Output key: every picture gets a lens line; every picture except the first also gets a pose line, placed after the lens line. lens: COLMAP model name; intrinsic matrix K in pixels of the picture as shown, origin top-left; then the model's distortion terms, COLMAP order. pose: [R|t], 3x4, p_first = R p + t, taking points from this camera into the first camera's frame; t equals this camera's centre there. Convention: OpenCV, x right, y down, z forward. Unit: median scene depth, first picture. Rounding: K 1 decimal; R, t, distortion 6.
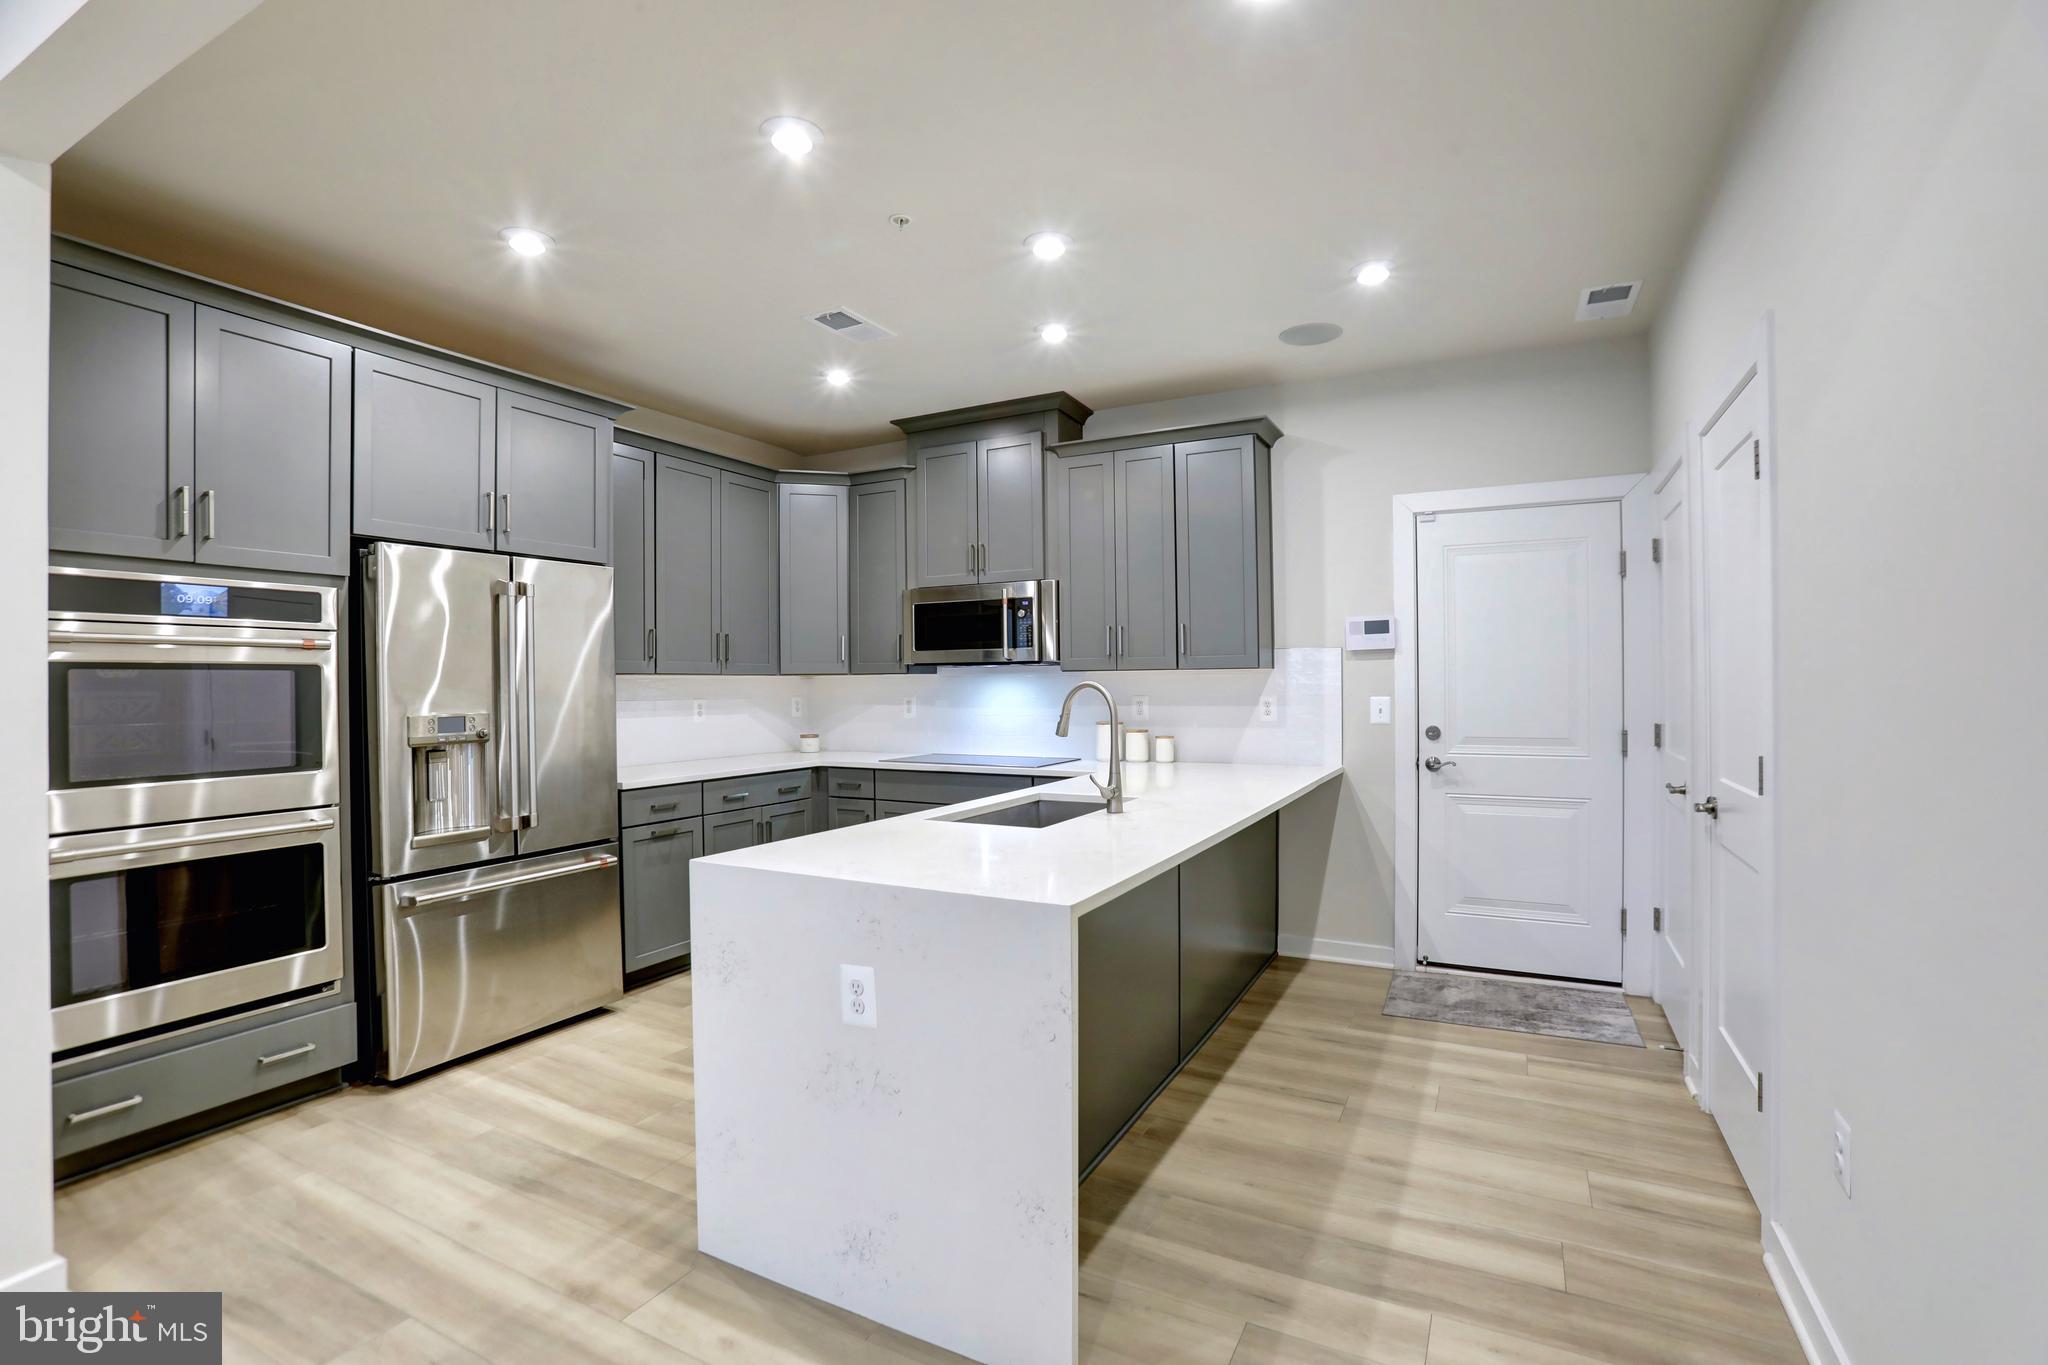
lens RADIAL K [[947.2, 0, 1038.6], [0, 947.2, 681.5], [0, 0, 1]] dist [-0.051198, 0.016014]
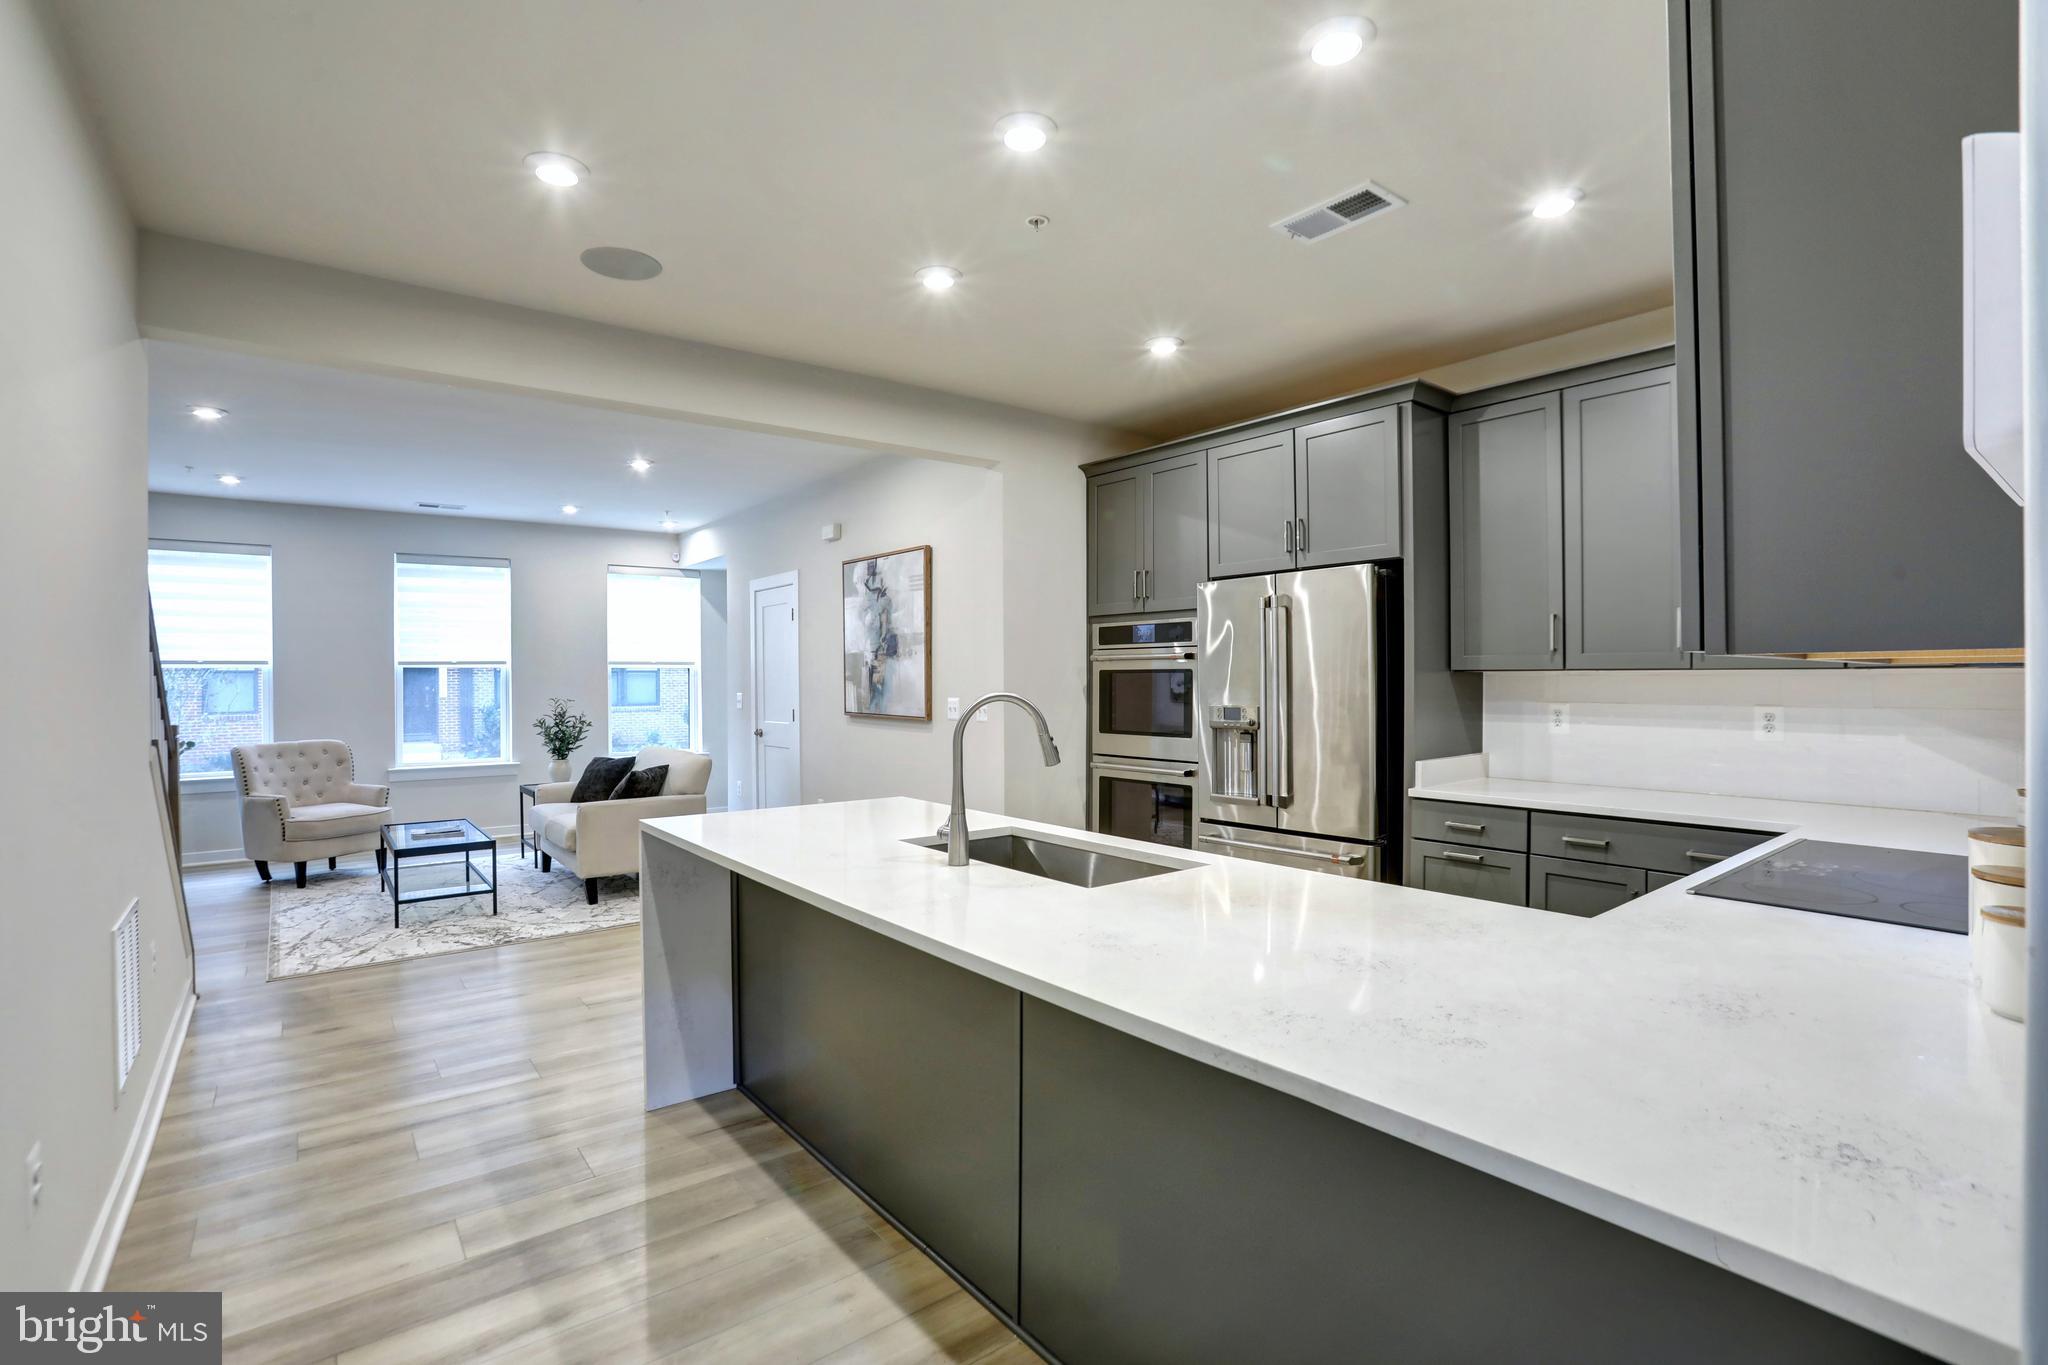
lens RADIAL K [[947.2, 0, 1011.7], [0, 947.2, 679.7], [0, 0, 1]] dist [-0.051198, 0.016014]
pose [[-0.430635, 0.013668, -0.902422, 0.604673], [0.009837, 0.999897, 0.010450, -0.015502], [0.902472, -0.004377, -0.430725, 1.104429]]
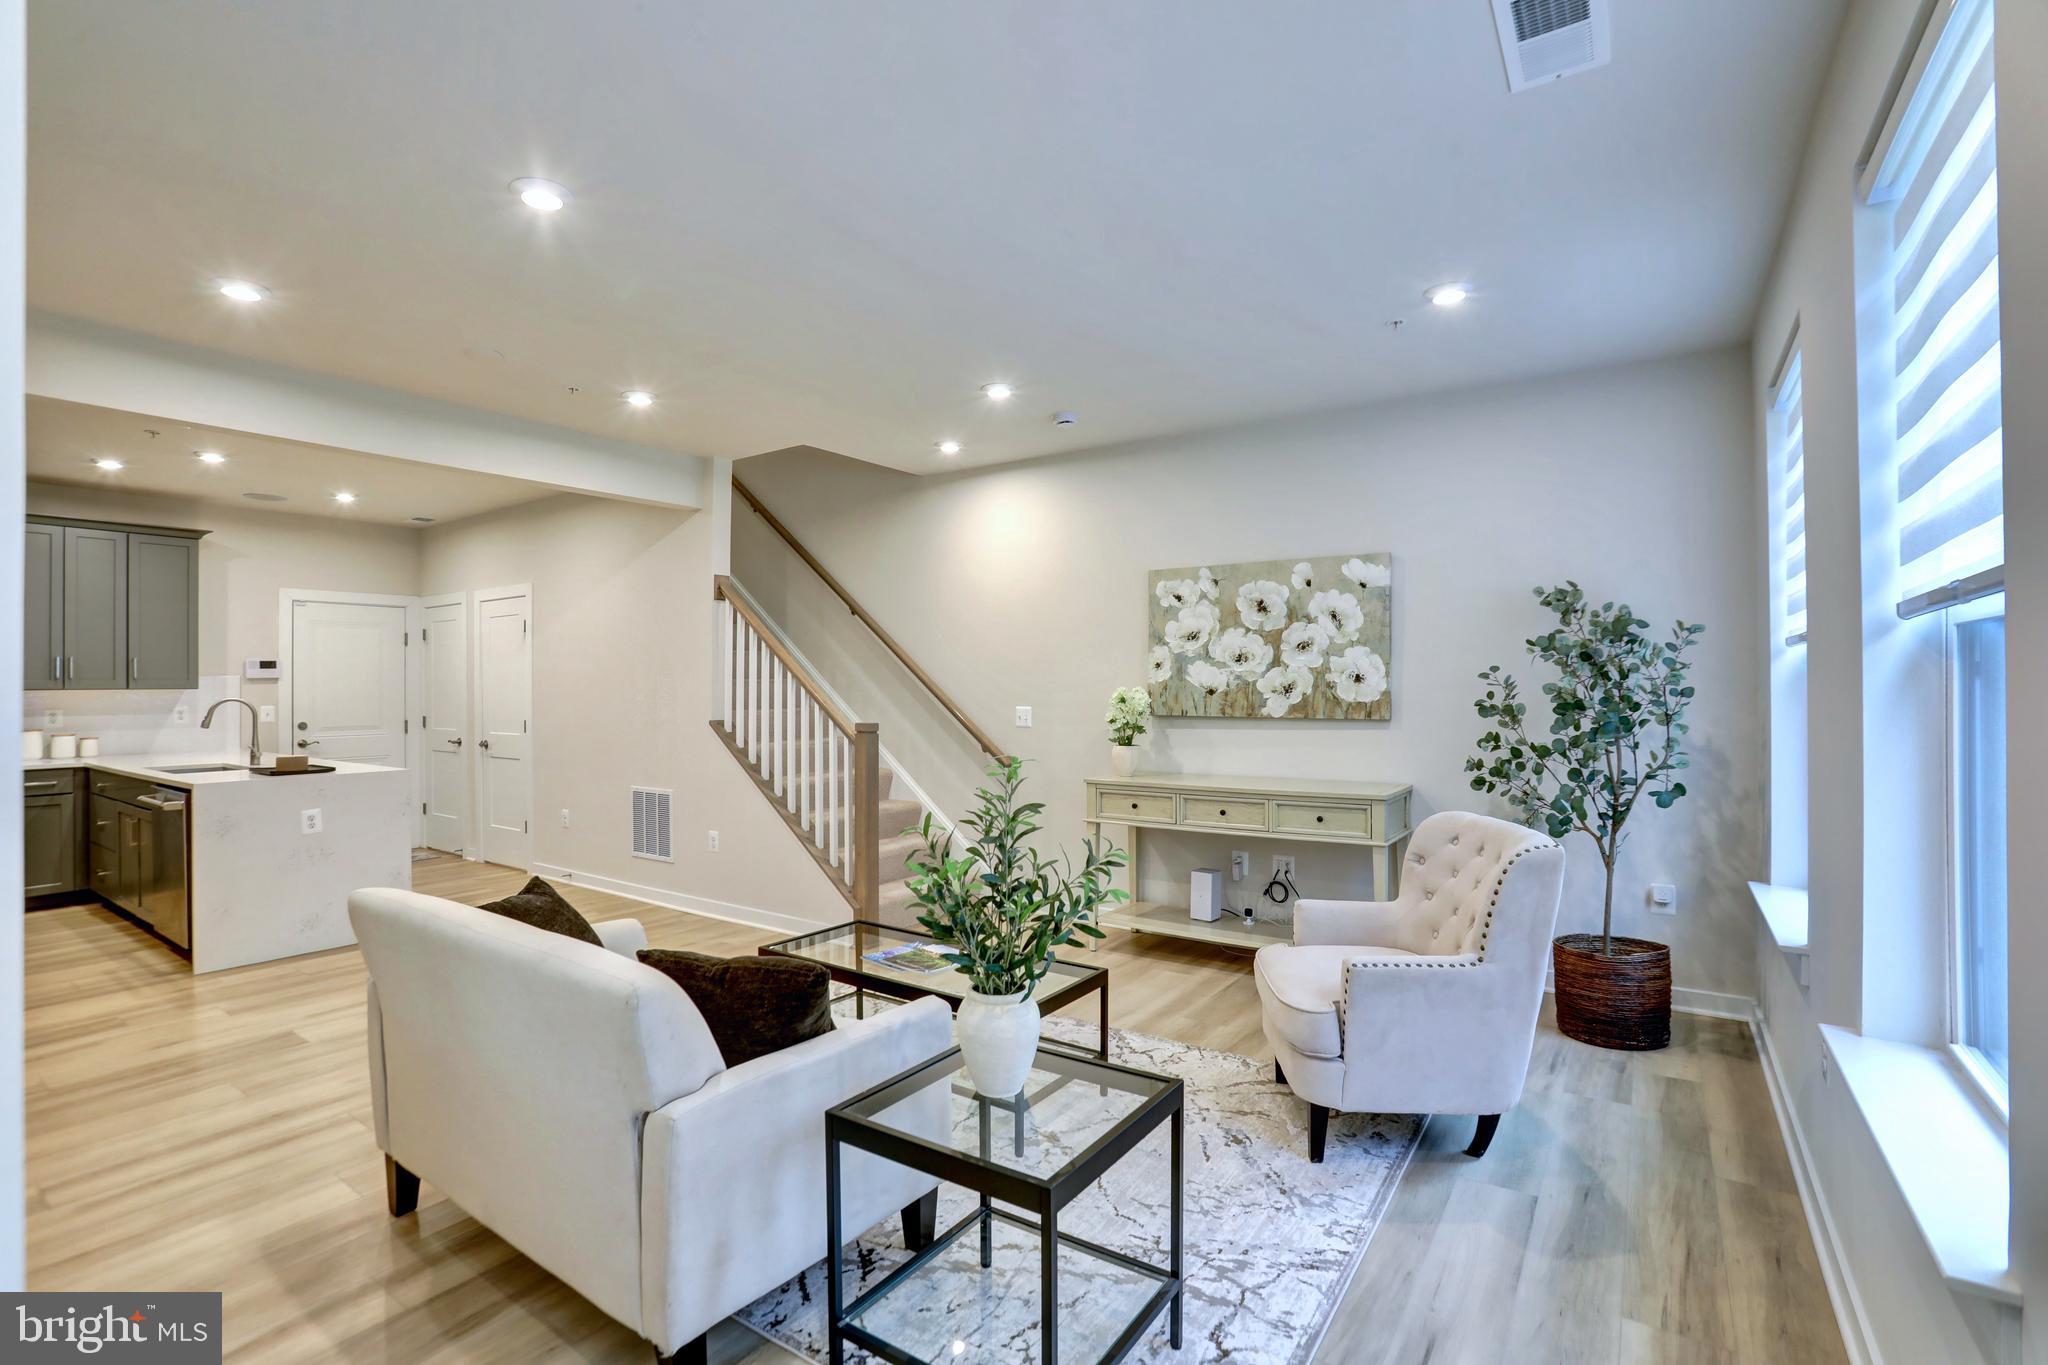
lens RADIAL K [[947.2, 0, 1035.5], [0, 947.2, 678.4], [0, 0, 1]] dist [-0.051198, 0.016014]
pose [[0.135390, 0.011503, 0.990726, -1.272343], [0.003949, 0.999918, -0.012149, -0.009394], [-0.990784, 0.005557, 0.135334, -0.684157]]
